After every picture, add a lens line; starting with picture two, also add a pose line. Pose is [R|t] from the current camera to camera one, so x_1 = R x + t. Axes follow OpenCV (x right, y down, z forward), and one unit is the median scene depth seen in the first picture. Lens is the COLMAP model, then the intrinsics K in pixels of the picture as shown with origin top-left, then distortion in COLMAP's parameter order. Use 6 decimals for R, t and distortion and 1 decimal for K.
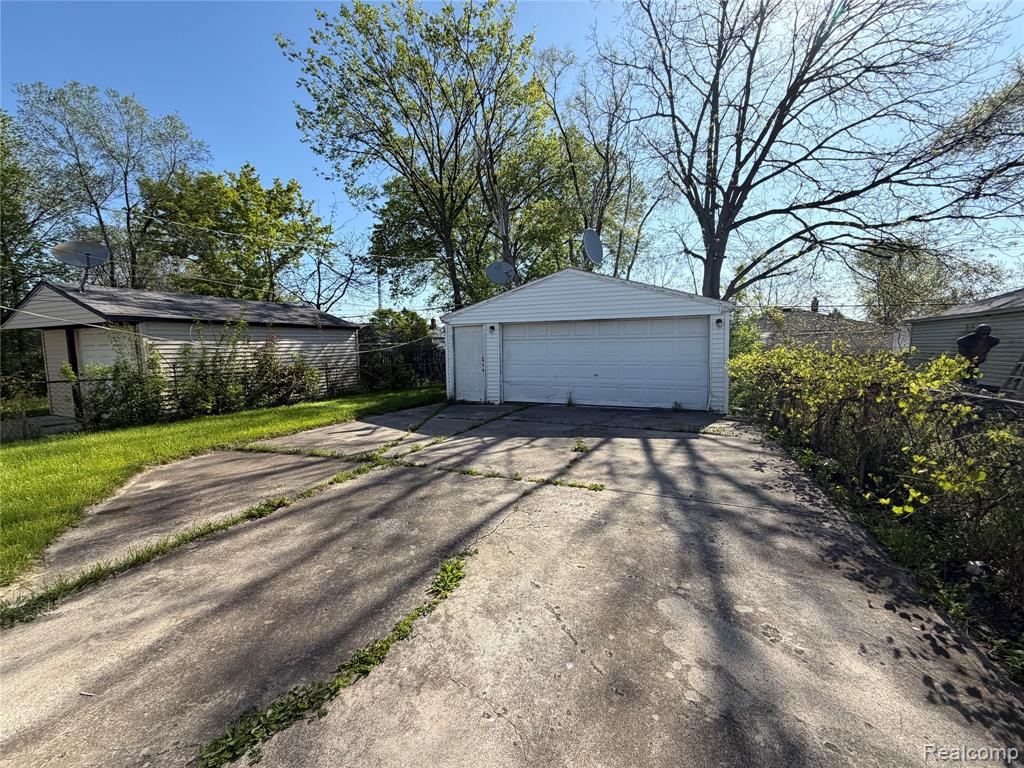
lens RADIAL K [[409.5, 0, 509.7], [0, 409.5, 384.1], [0, 0, 1]] dist [0.001272, 0.000157]
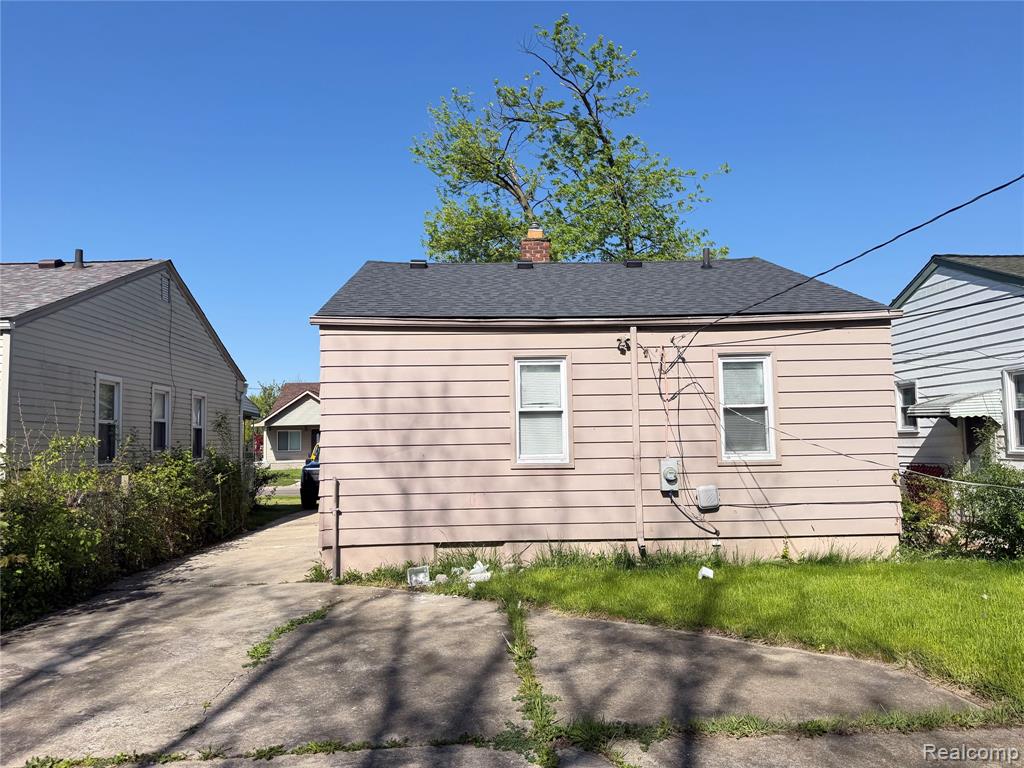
lens RADIAL K [[717.6, 0, 505.4], [0, 717.6, 390.4], [0, 0, 1]] dist [0.098995, -0.126591]
pose [[-0.904437, -0.001708, -0.426603, 0.080747], [-0.009749, 0.999814, 0.016668, -0.238162], [0.426495, 0.019234, -0.904285, 2.075324]]
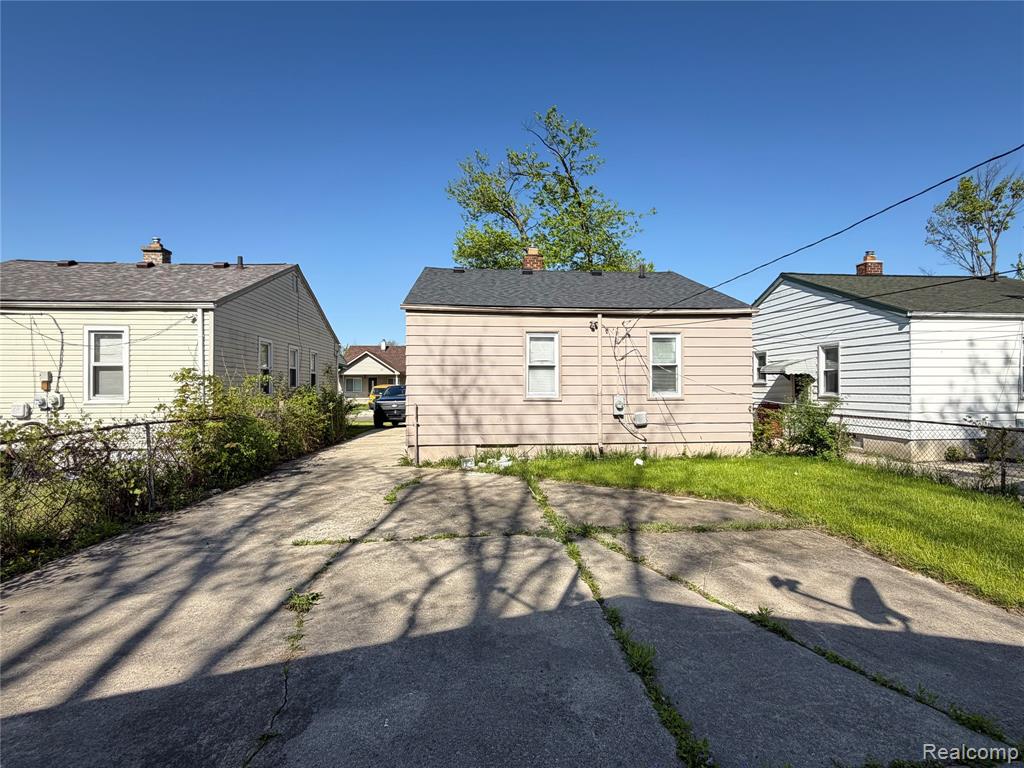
lens RADIAL K [[493.4, 0, 512.0], [0, 493.4, 384.0], [0, 0, 1]] dist [-0.000109, -0.000020]
pose [[-0.890323, 0.010031, -0.455219, 0.298055], [-0.028259, 0.996613, 0.077230, -0.232173], [0.454451, 0.081624, -0.887024, 2.256116]]
